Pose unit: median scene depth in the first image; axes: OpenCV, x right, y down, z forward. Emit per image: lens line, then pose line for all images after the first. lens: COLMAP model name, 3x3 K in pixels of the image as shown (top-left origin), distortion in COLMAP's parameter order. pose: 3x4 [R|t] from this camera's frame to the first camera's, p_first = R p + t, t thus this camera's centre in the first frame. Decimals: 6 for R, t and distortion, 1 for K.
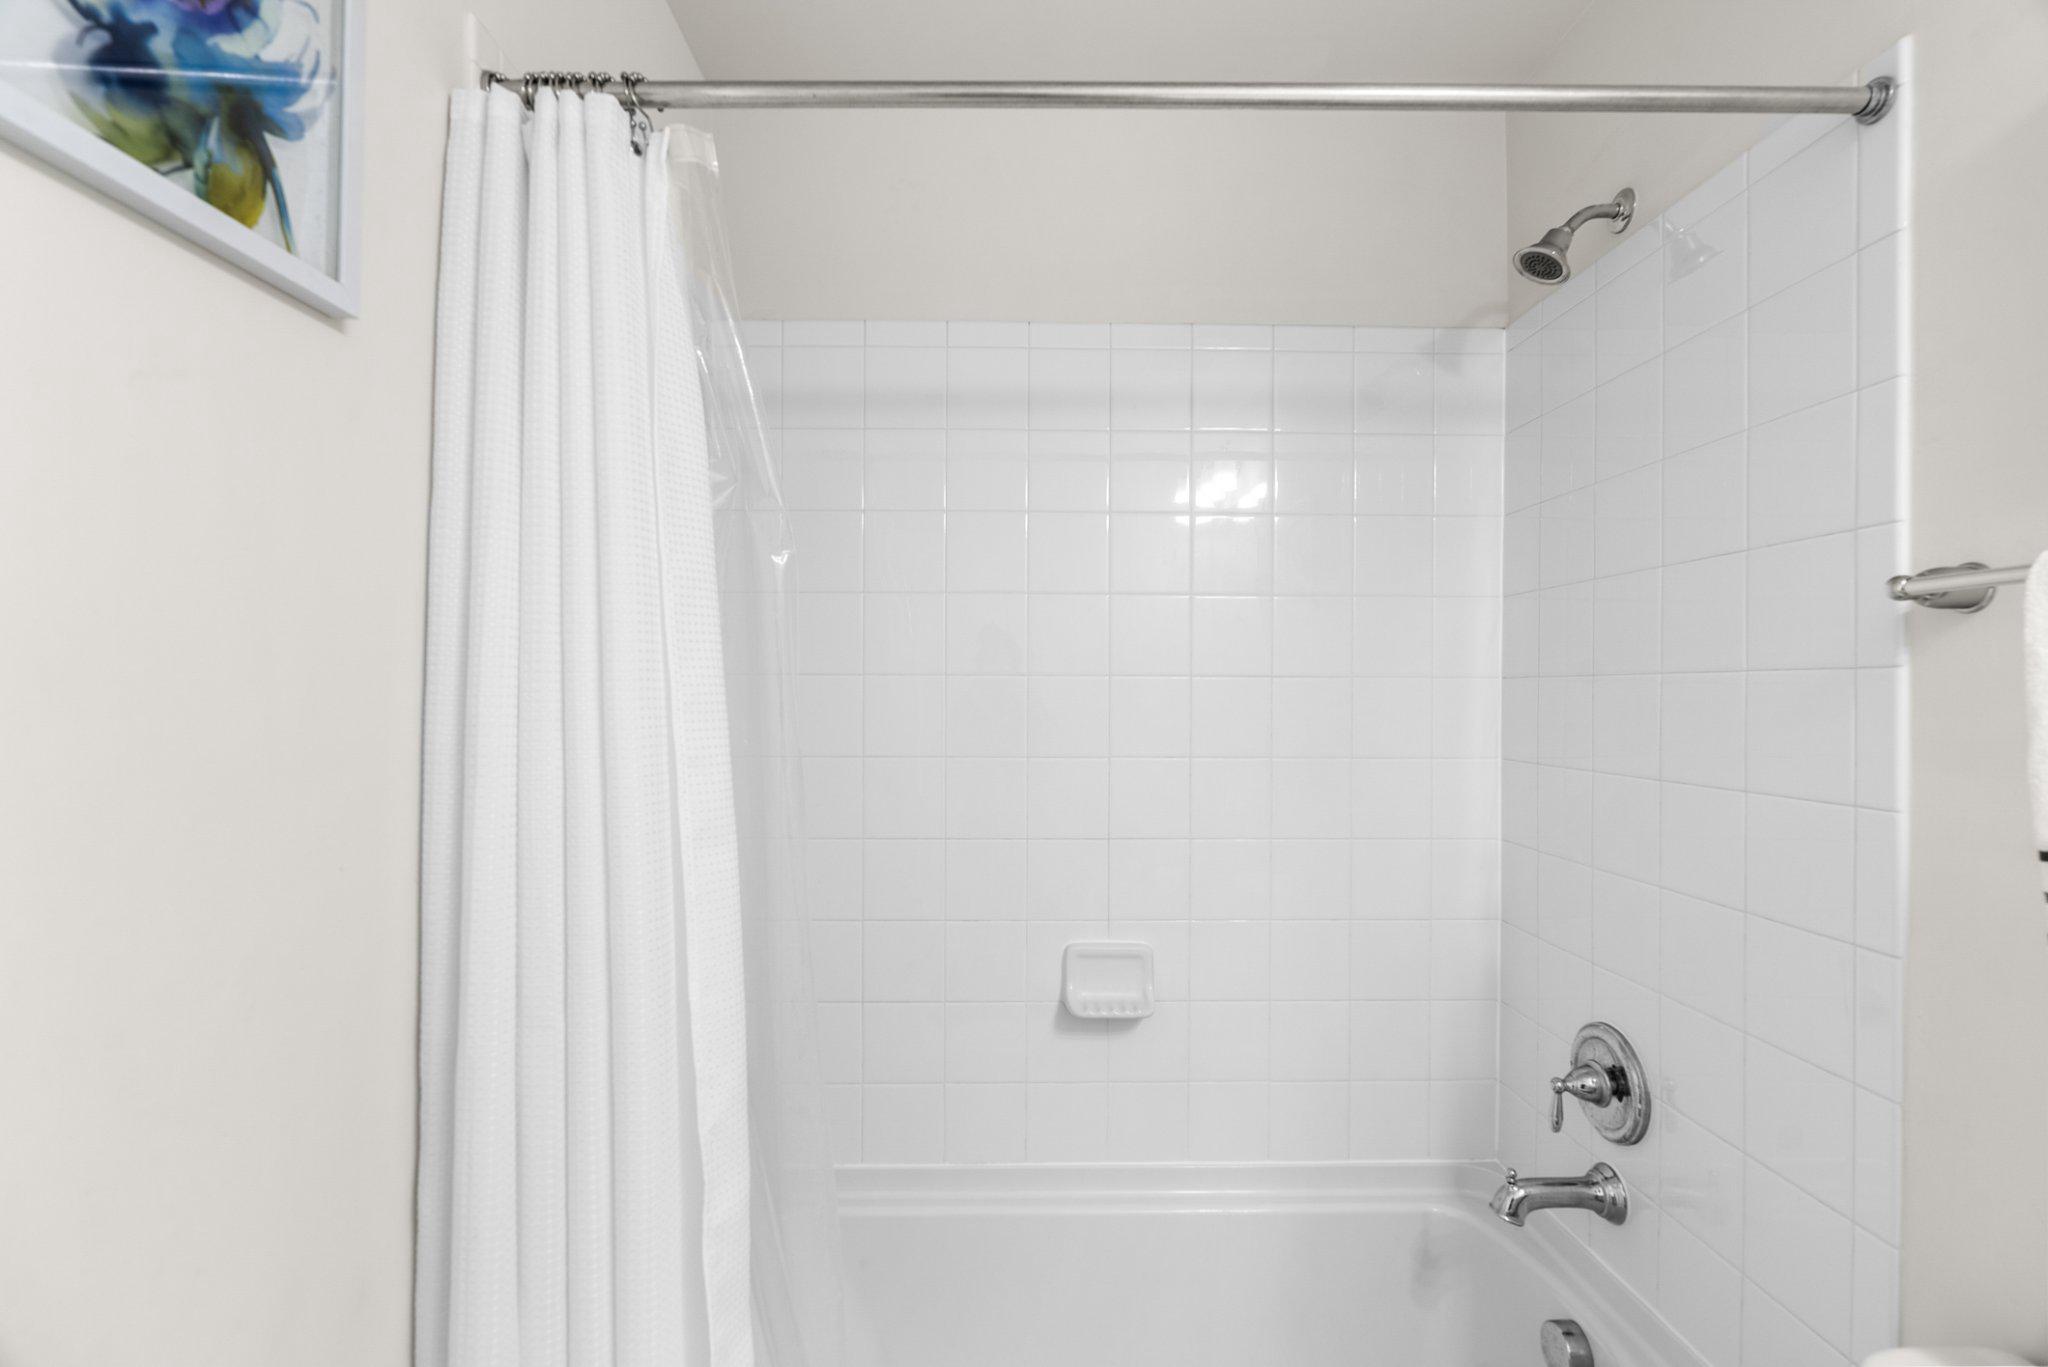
lens RADIAL K [[934.6, 0, 1023.4], [0, 934.6, 687.9], [0, 0, 1]] dist [-0.002645, -0.000654]
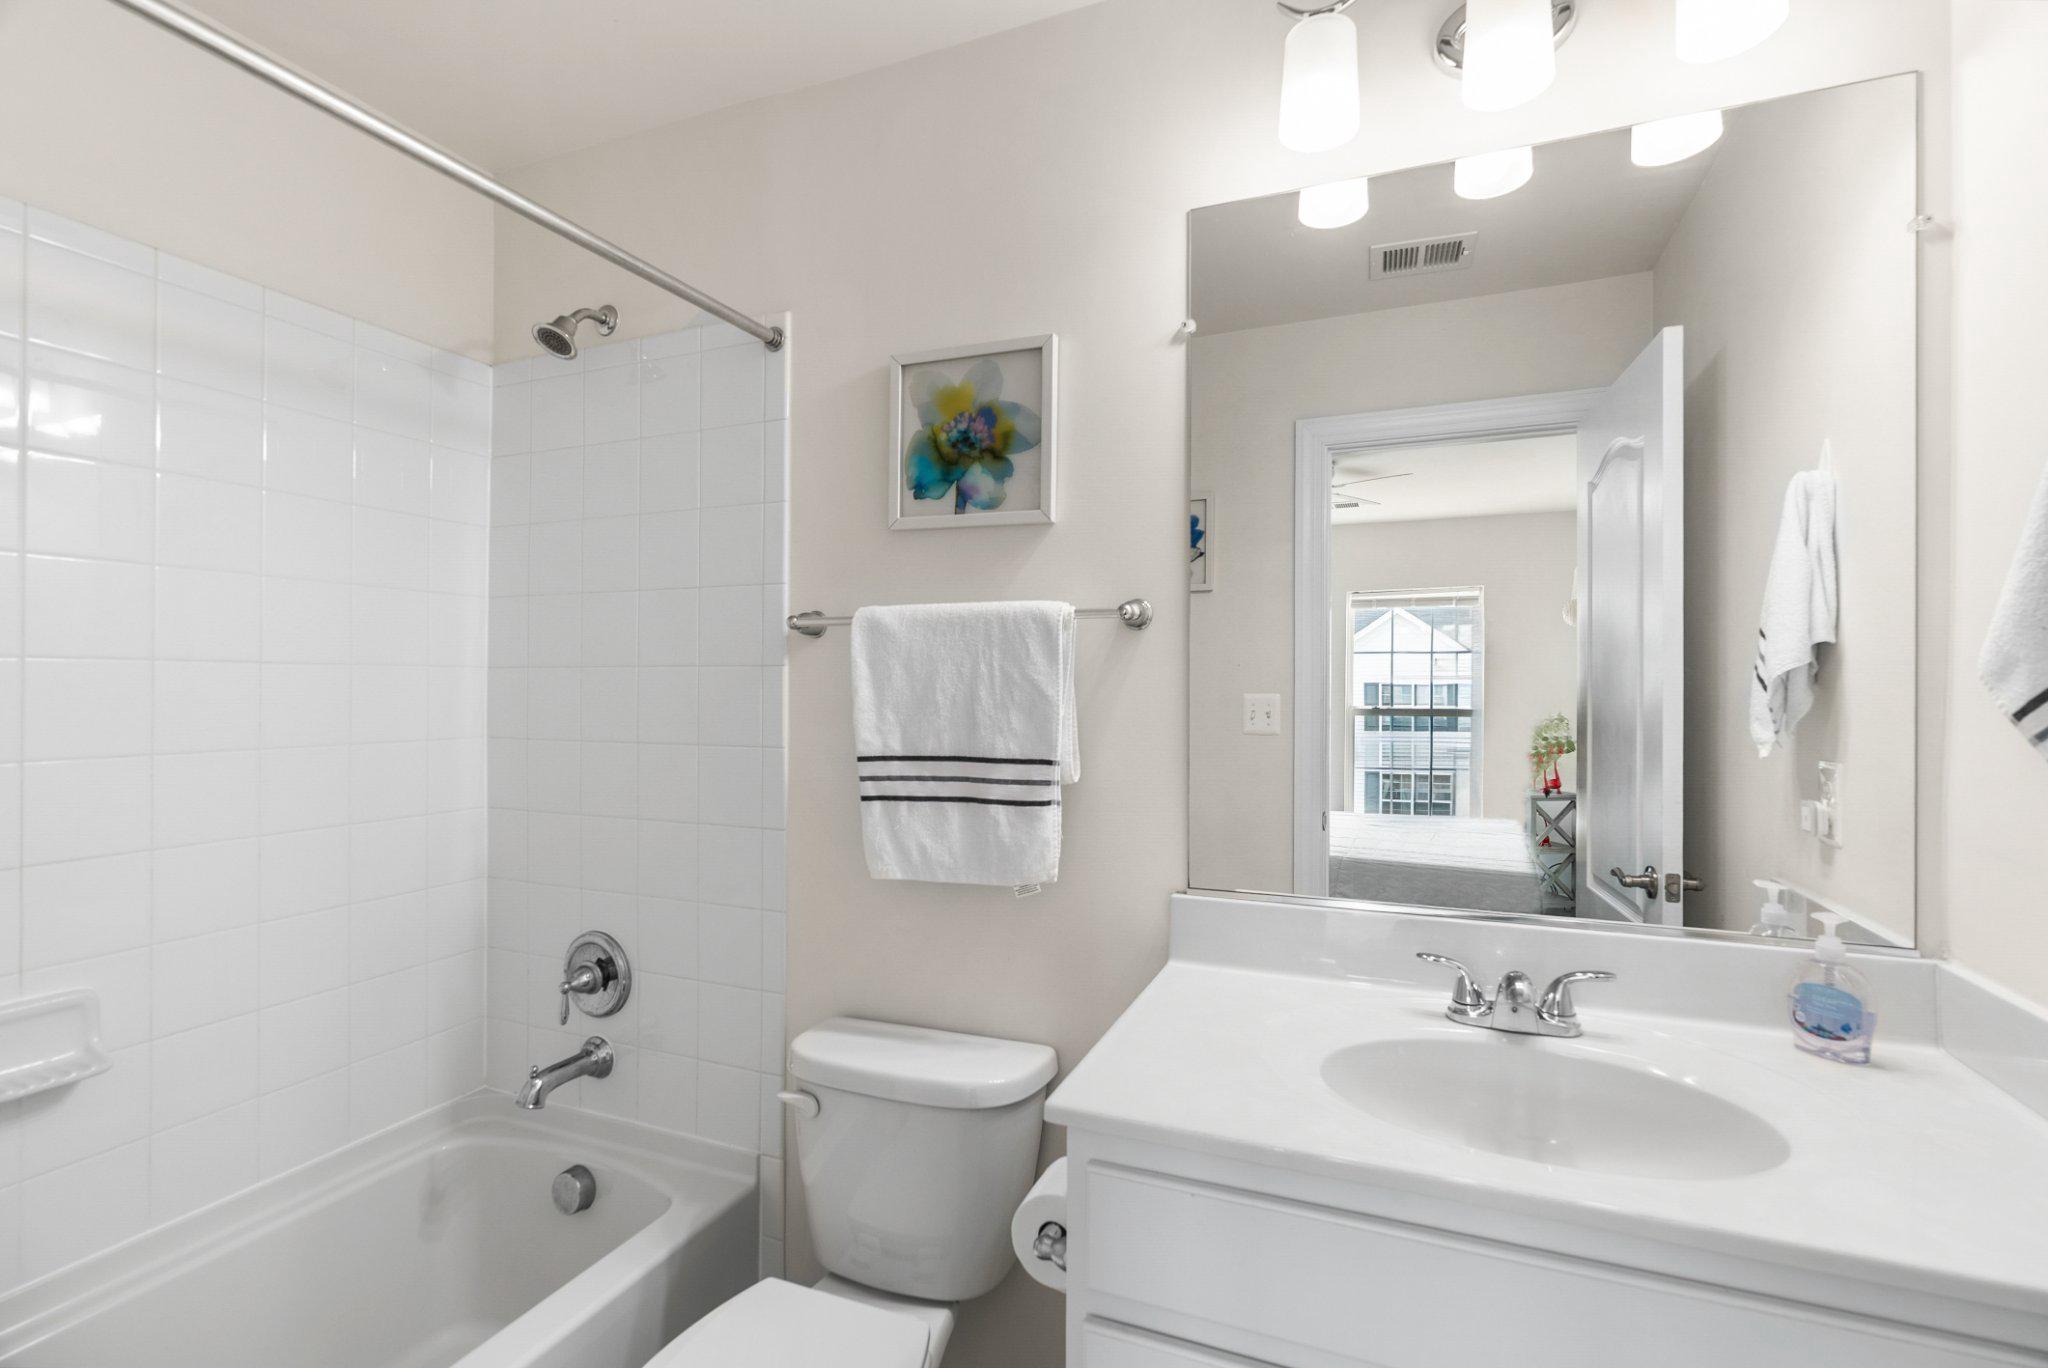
lens RADIAL K [[948.4, 0, 1032.2], [0, 948.4, 654.9], [0, 0, 1]] dist [-0.002665, 0.000152]
pose [[0.391728, 0.028600, 0.919637, -0.382460], [-0.005836, 0.999574, -0.028600, 0.004067], [-0.920063, 0.005837, 0.391728, -0.099066]]
